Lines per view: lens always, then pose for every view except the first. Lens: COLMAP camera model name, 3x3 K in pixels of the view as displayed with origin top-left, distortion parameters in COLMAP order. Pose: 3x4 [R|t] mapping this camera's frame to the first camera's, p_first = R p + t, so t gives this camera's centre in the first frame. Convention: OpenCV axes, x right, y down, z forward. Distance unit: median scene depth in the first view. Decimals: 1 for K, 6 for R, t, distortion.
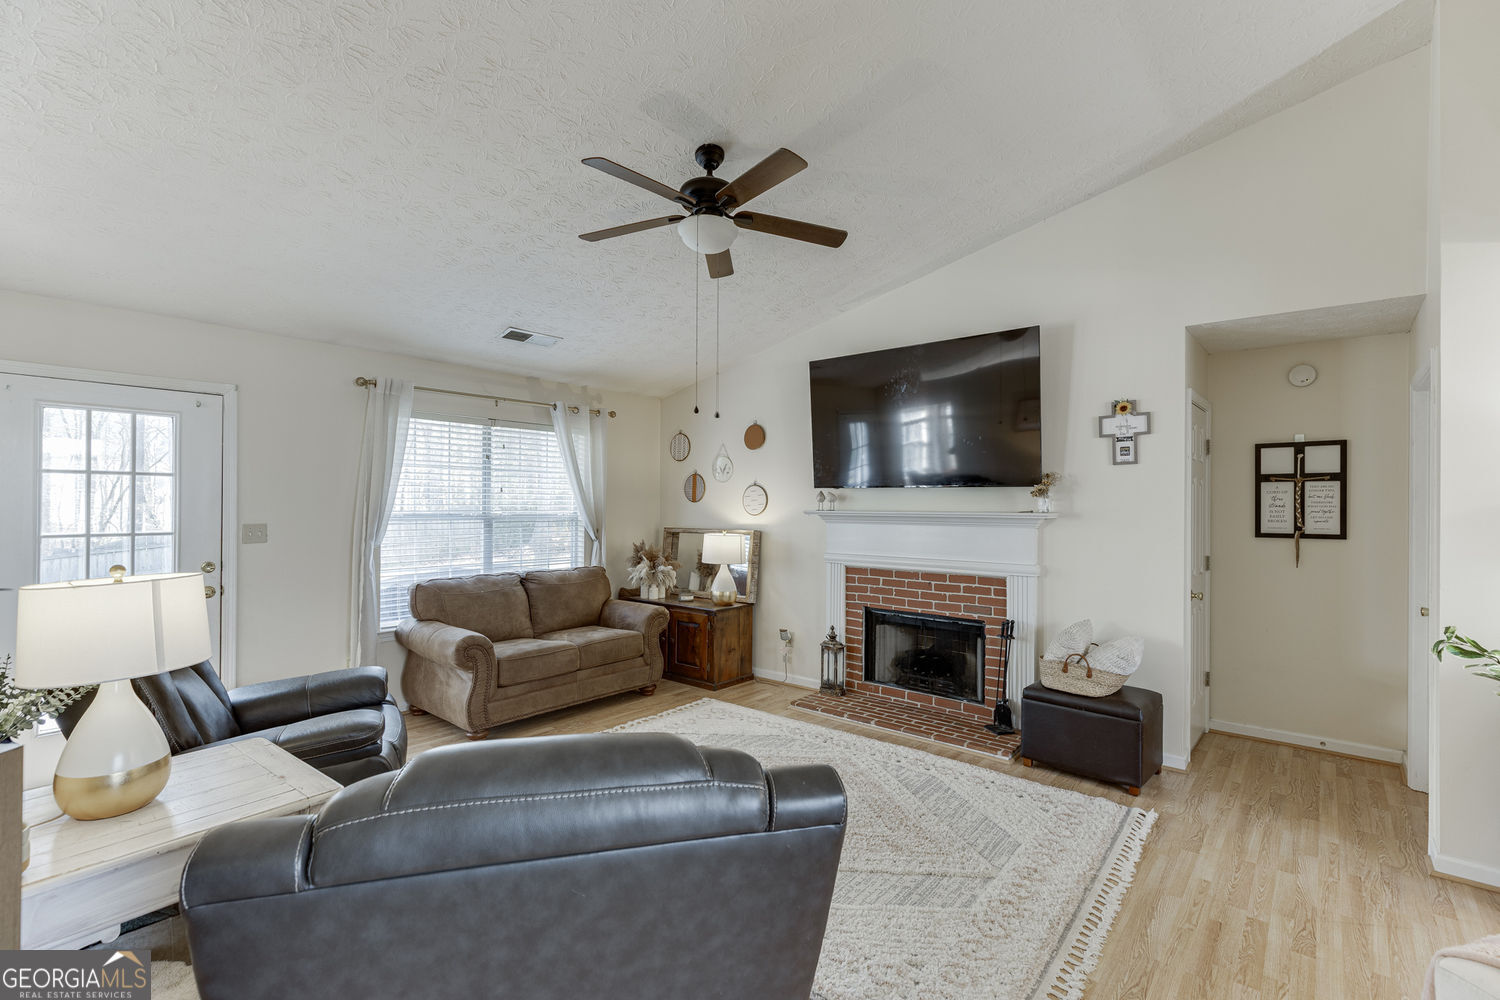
lens RADIAL K [[661.3, 0, 754.8], [0, 661.3, 500.8], [0, 0, 1]] dist [-0.000522, -0.000210]
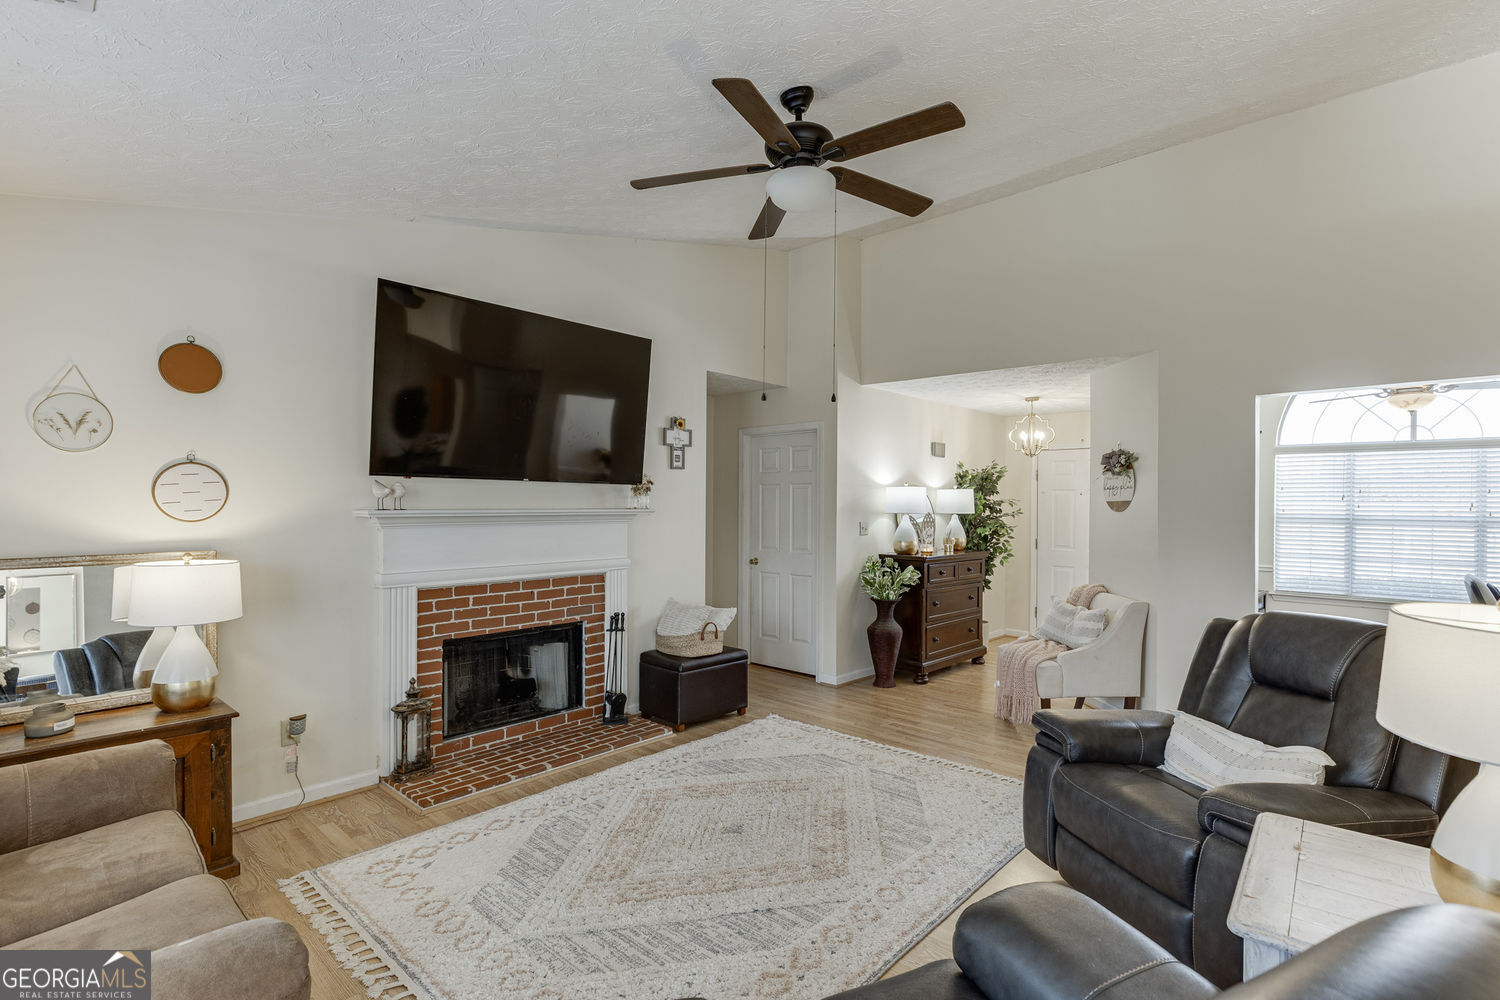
lens RADIAL K [[734.2, 0, 748.8], [0, 734.2, 501.7], [0, 0, 1]] dist [0.001375, -0.000180]
pose [[0.038769, -0.003383, 0.999242, -0.712943], [-0.011486, 0.999927, 0.003831, -0.000332], [-0.999182, -0.011626, 0.038728, 0.709570]]
